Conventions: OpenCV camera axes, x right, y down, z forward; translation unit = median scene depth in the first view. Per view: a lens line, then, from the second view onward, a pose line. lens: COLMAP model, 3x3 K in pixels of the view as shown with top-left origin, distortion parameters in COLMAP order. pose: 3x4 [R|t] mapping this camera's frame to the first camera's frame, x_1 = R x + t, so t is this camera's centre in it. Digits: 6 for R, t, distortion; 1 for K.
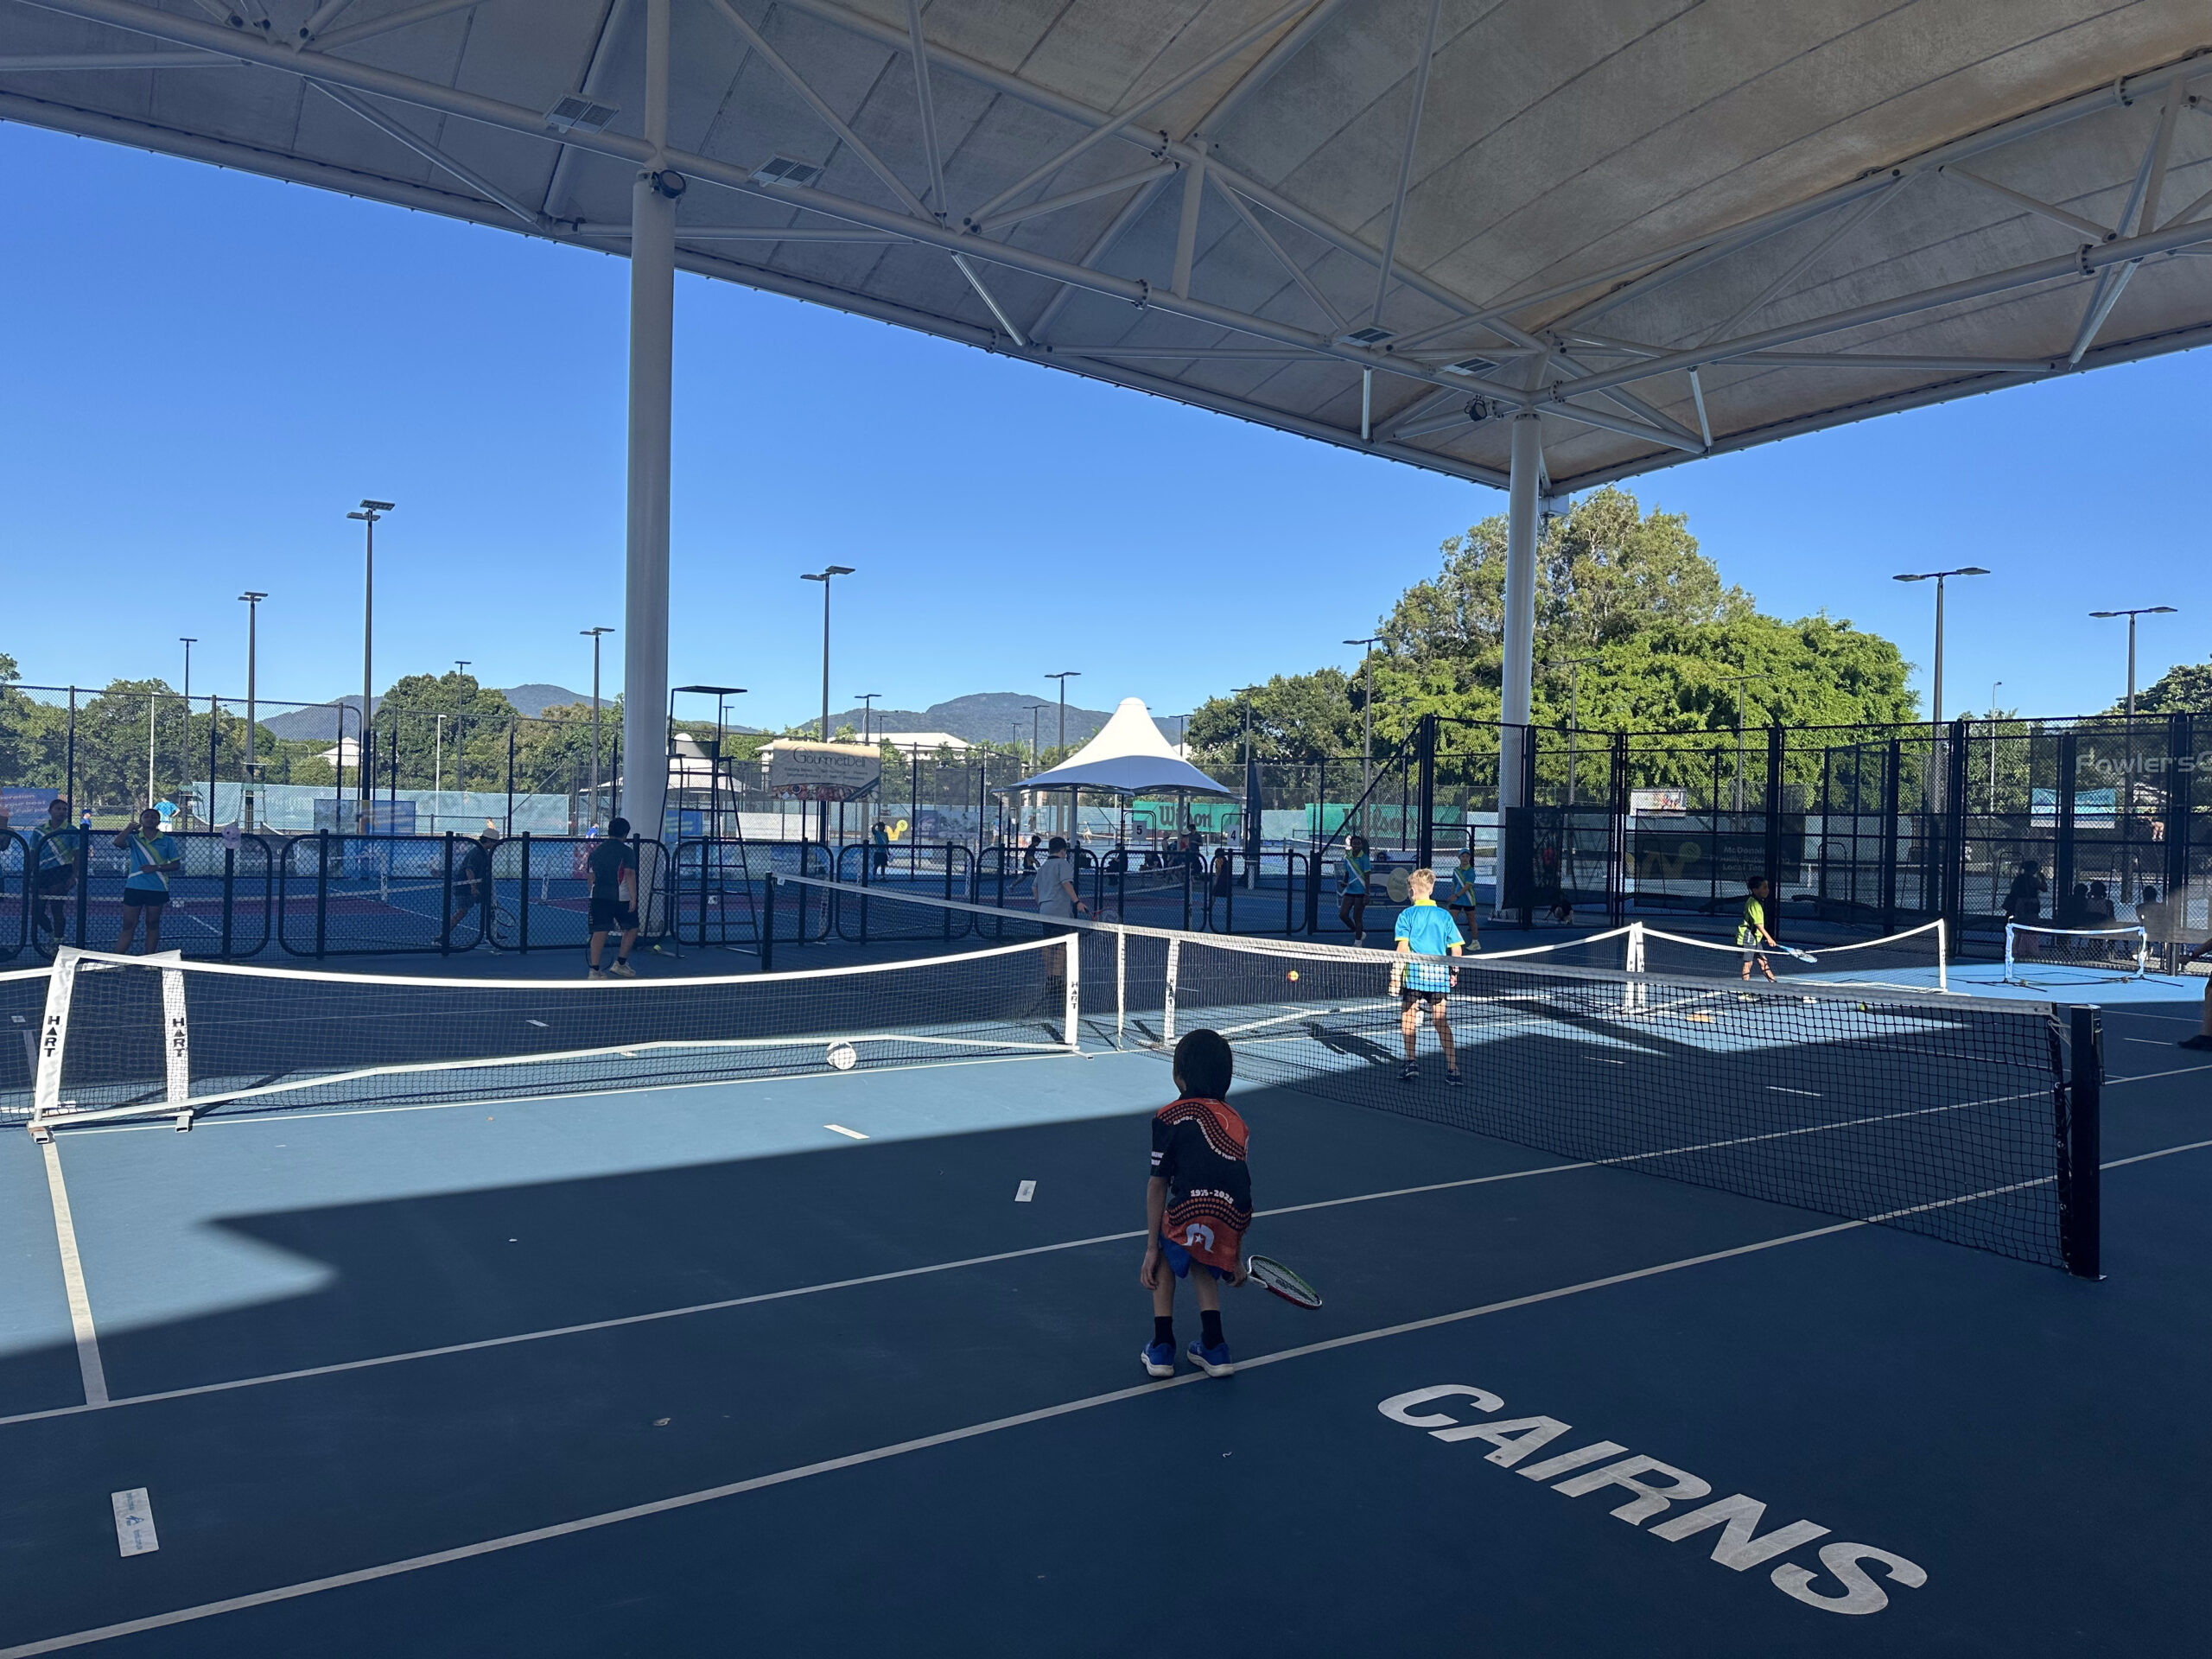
lens RADIAL K [[1540.9, 0, 1101.7], [0, 1540.9, 830.4], [0, 0, 1]] dist [0.035404, -0.042668]
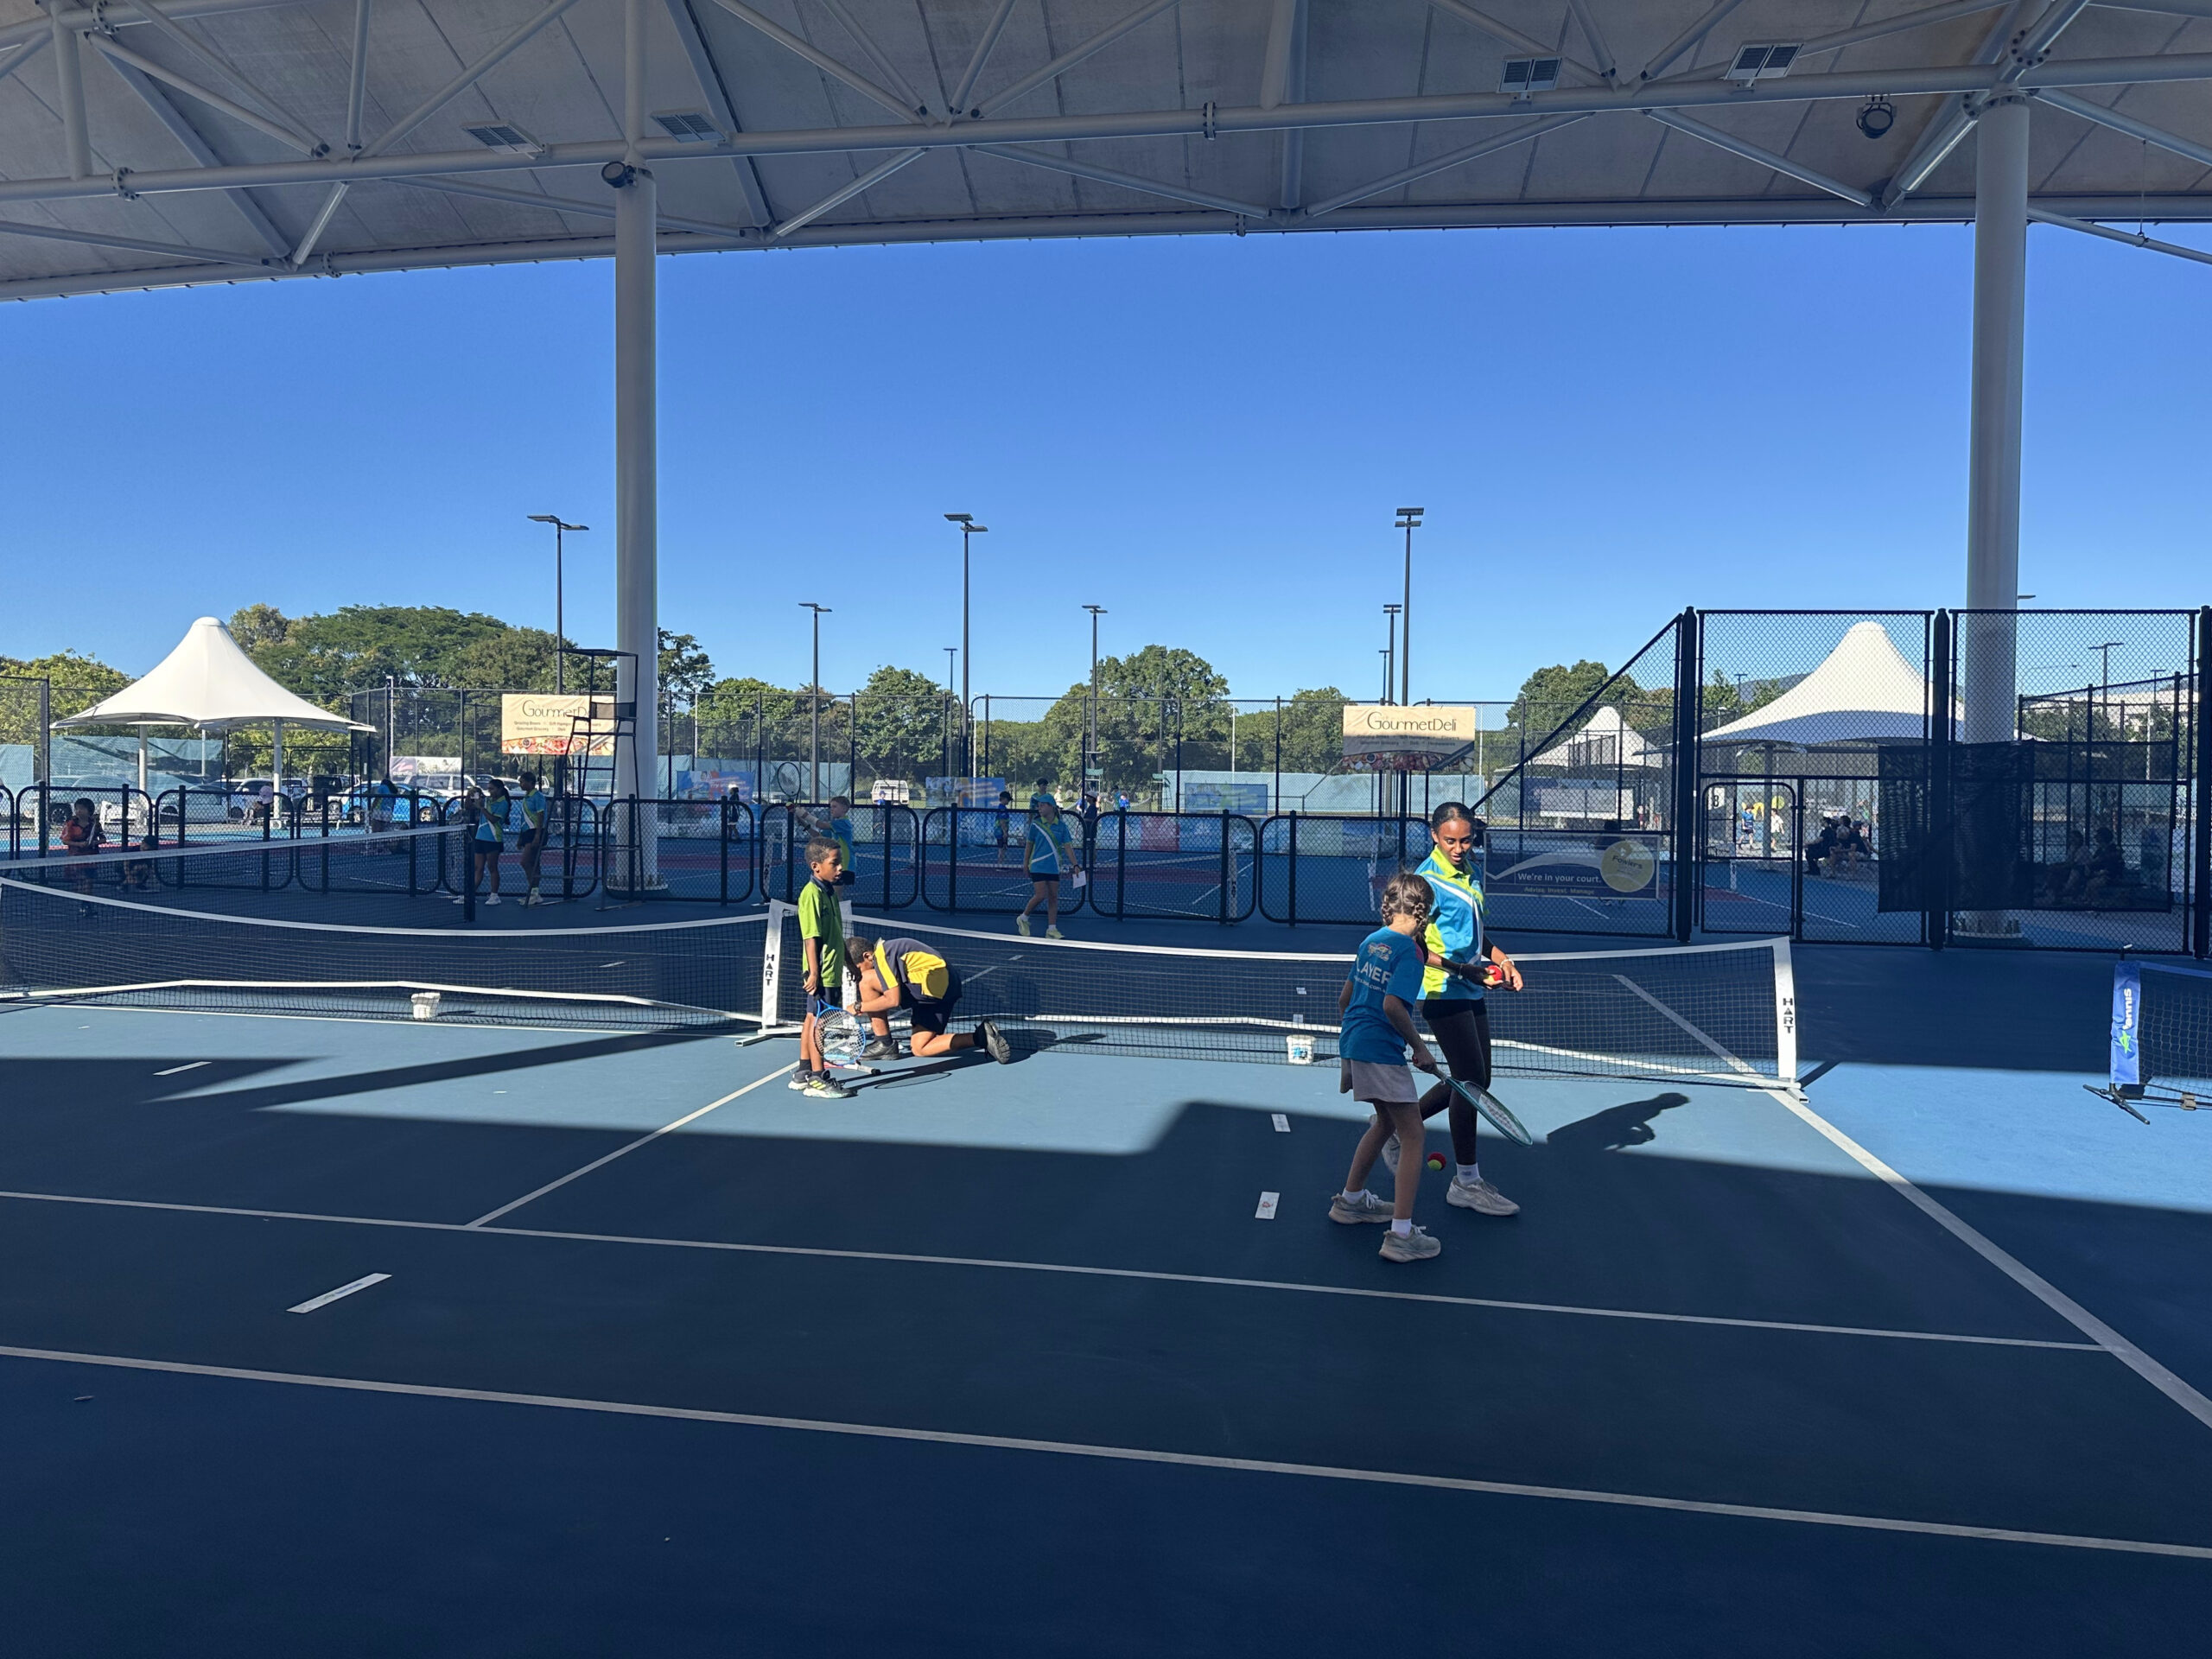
lens RADIAL K [[1540.9, 0, 1111.3], [0, 1540.9, 821.8], [0, 0, 1]] dist [0.035404, -0.042668]
pose [[0.708728, 0.000298, -0.705482, 0.497553], [0.000145, 1.000000, 0.000568, 0.016058], [0.705482, -0.000505, 0.708728, 0.346148]]
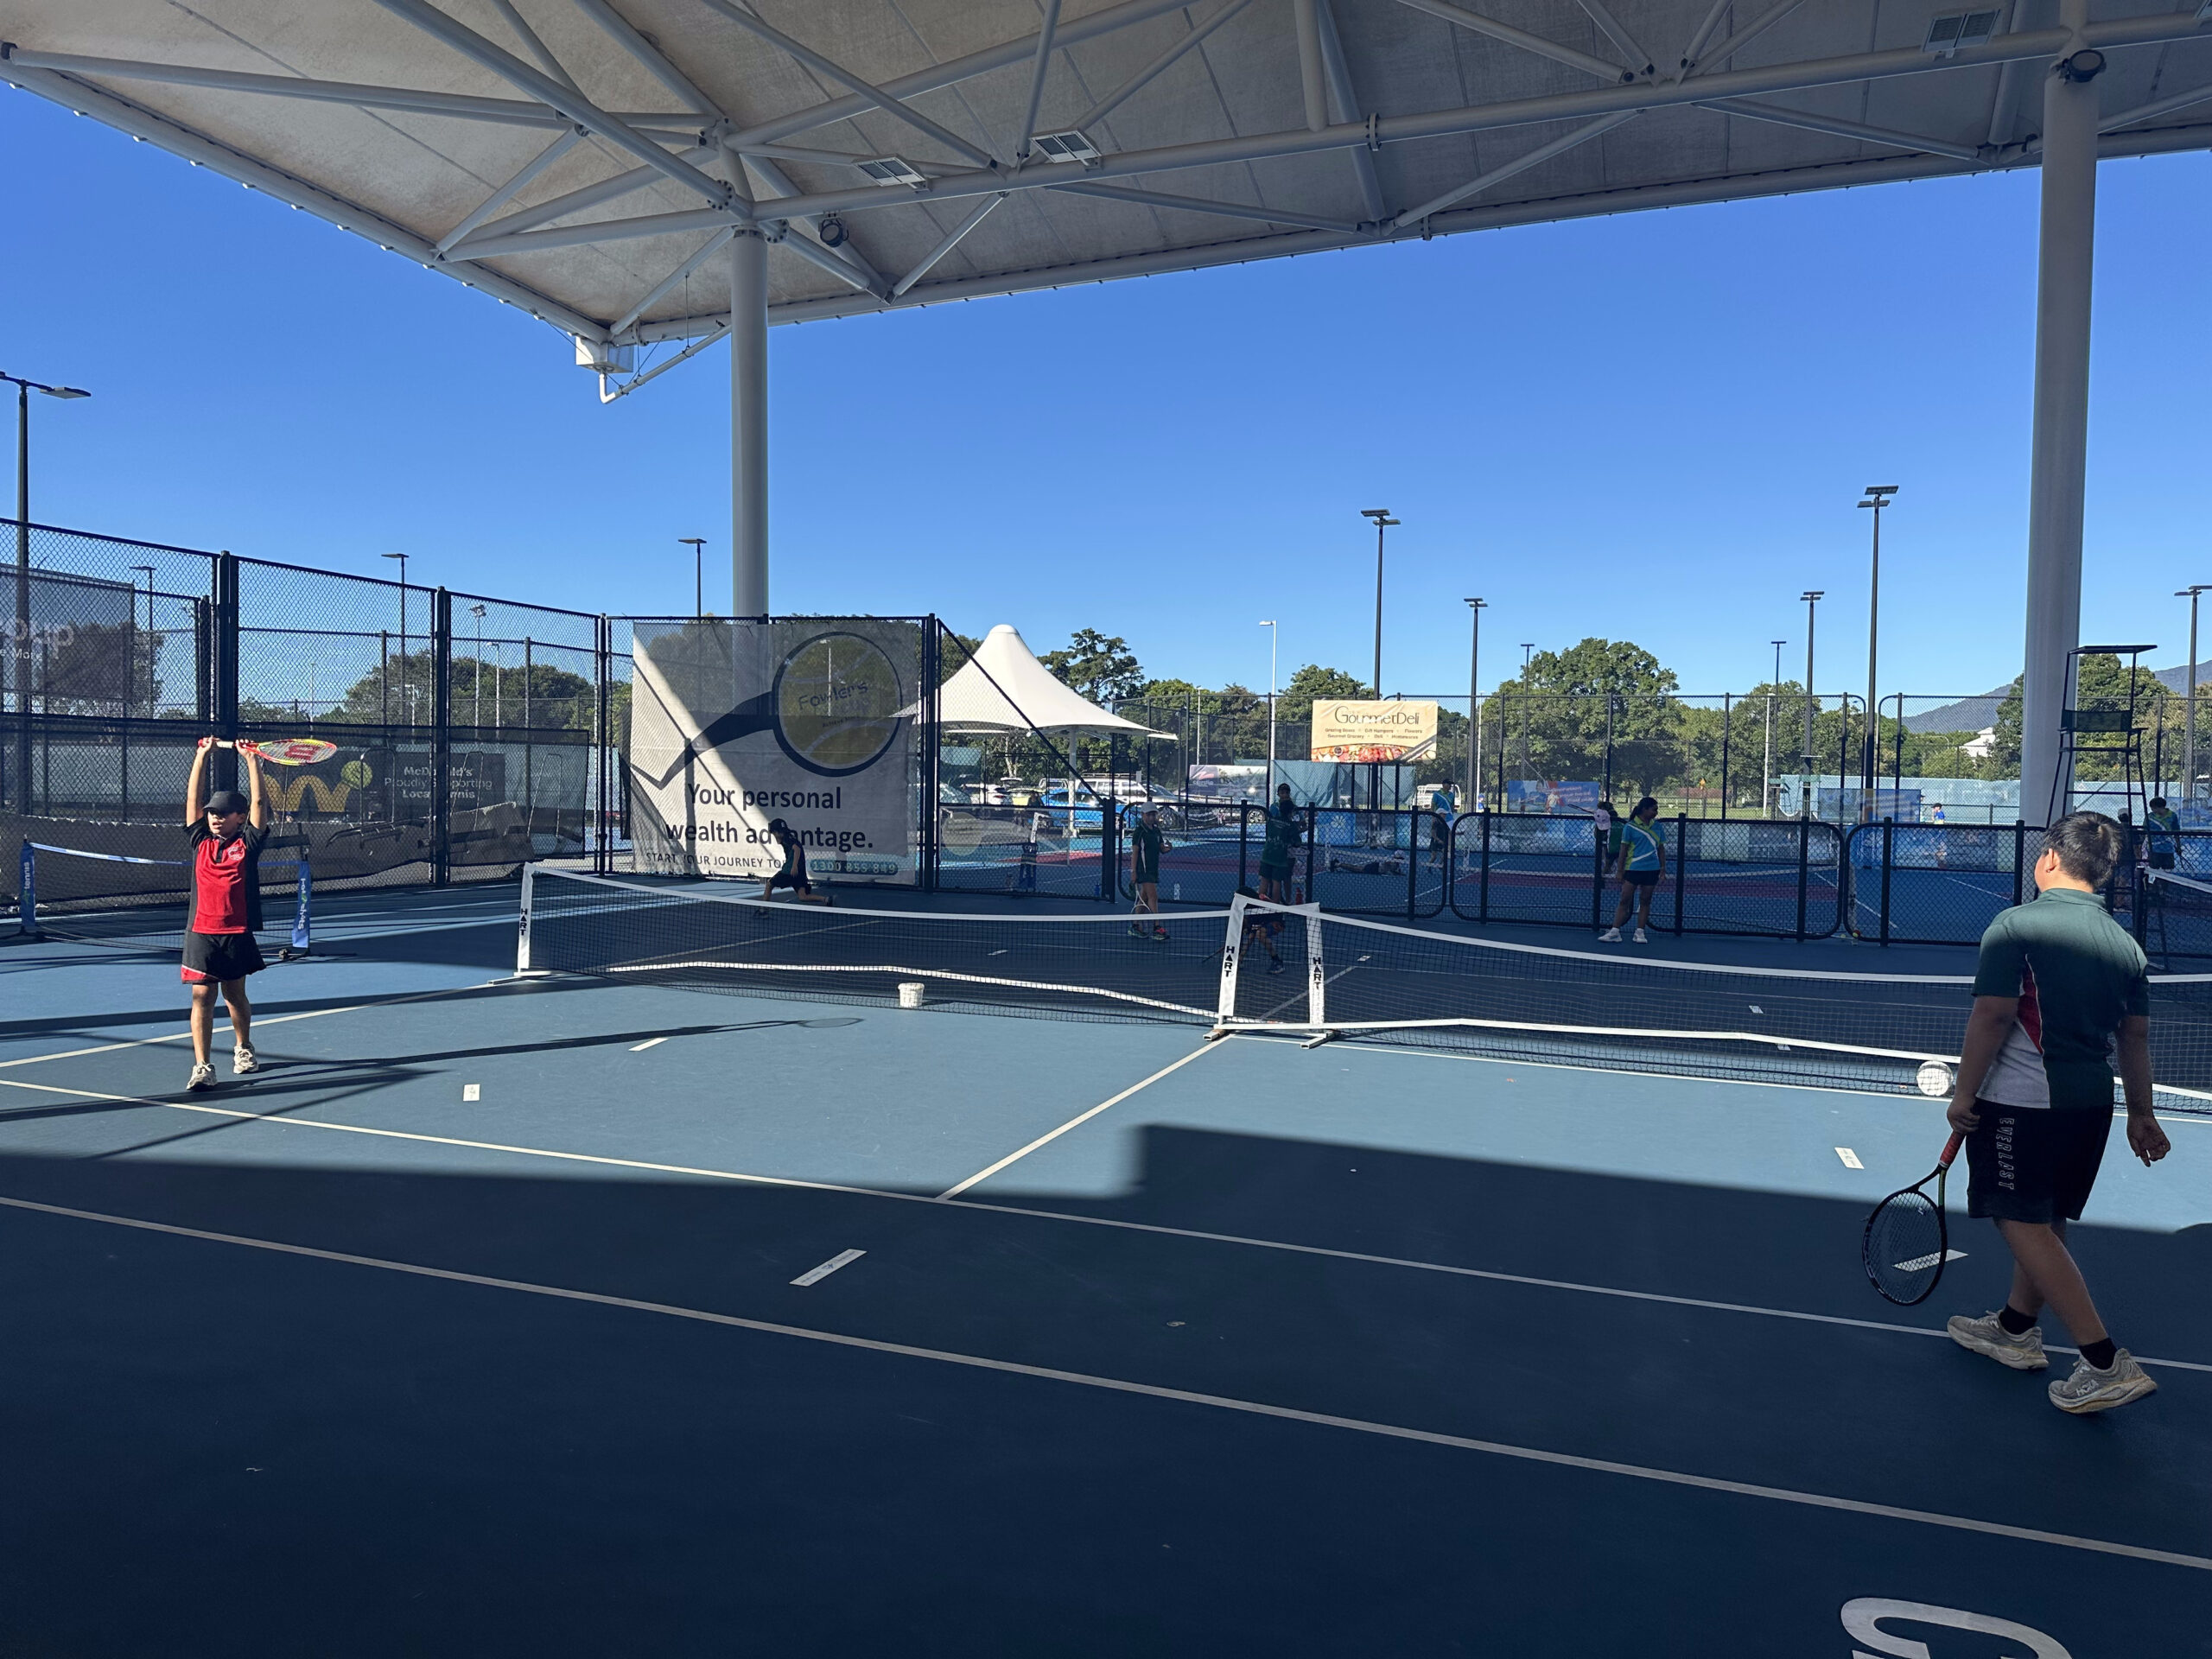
lens RADIAL K [[1540.9, 0, 1125.0], [0, 1540.9, 827.7], [0, 0, 1]] dist [0.035404, -0.042668]
pose [[0.569939, 0.009054, -0.821637, 0.092648], [-0.006984, 0.999957, 0.006174, 0.003310], [0.821657, 0.002219, 0.569978, 0.052871]]
